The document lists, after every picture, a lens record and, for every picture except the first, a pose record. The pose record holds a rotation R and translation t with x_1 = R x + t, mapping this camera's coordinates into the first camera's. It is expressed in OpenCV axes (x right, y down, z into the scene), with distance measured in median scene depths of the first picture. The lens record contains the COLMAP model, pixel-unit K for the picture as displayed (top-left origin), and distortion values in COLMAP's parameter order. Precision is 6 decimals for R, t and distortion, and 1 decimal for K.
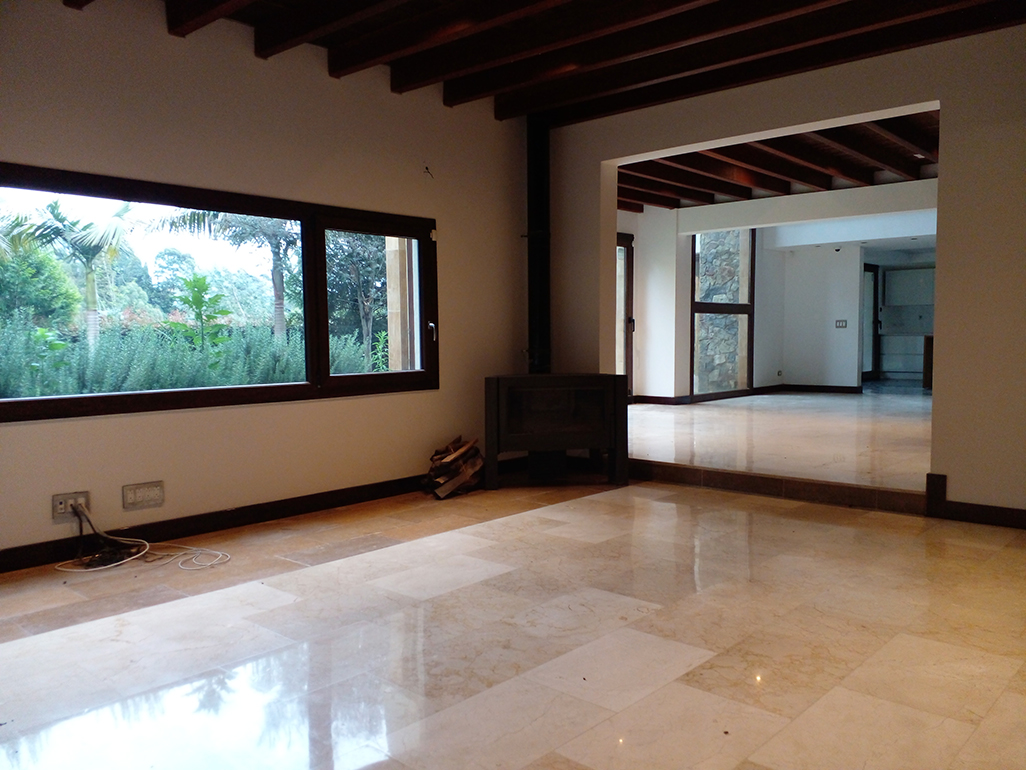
lens RADIAL K [[829.4, 0, 513.0], [0, 829.4, 385.0], [0, 0, 1]] dist [0.063621, -0.098827]
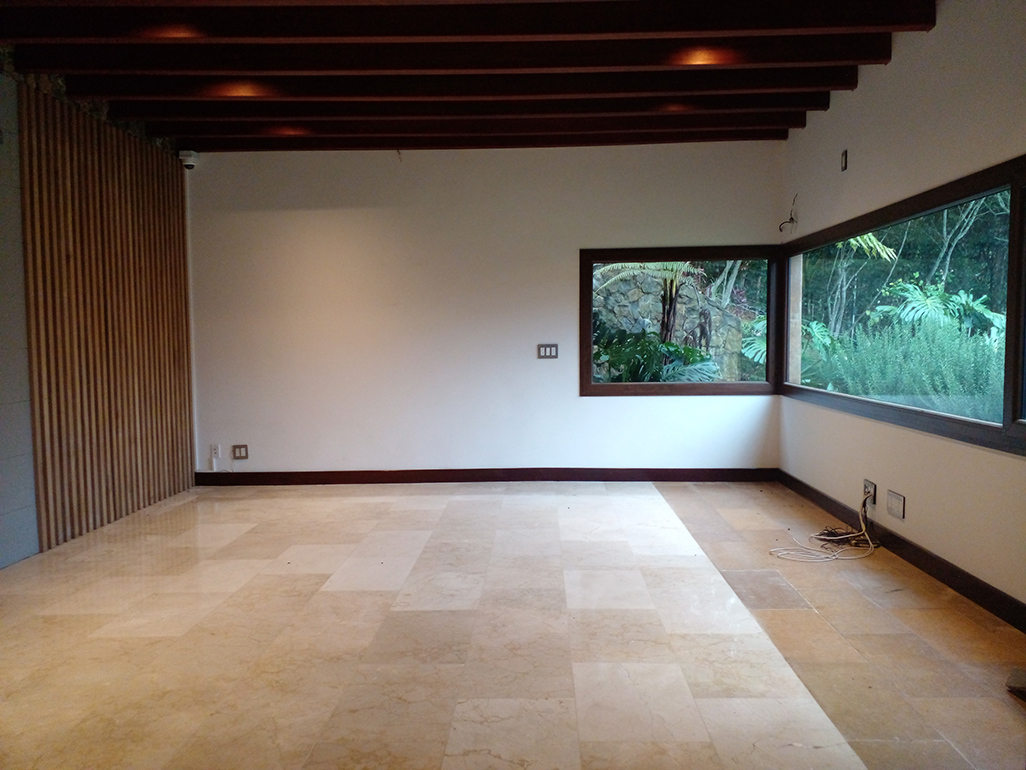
lens RADIAL K [[829.4, 0, 513.0], [0, 829.4, 385.0], [0, 0, 1]] dist [0.063621, -0.098827]
pose [[-0.761236, 0.060409, -0.645656, 0.255867], [-0.020621, 0.992893, 0.117211, -0.055432], [0.648147, 0.102539, -0.754580, 0.649529]]
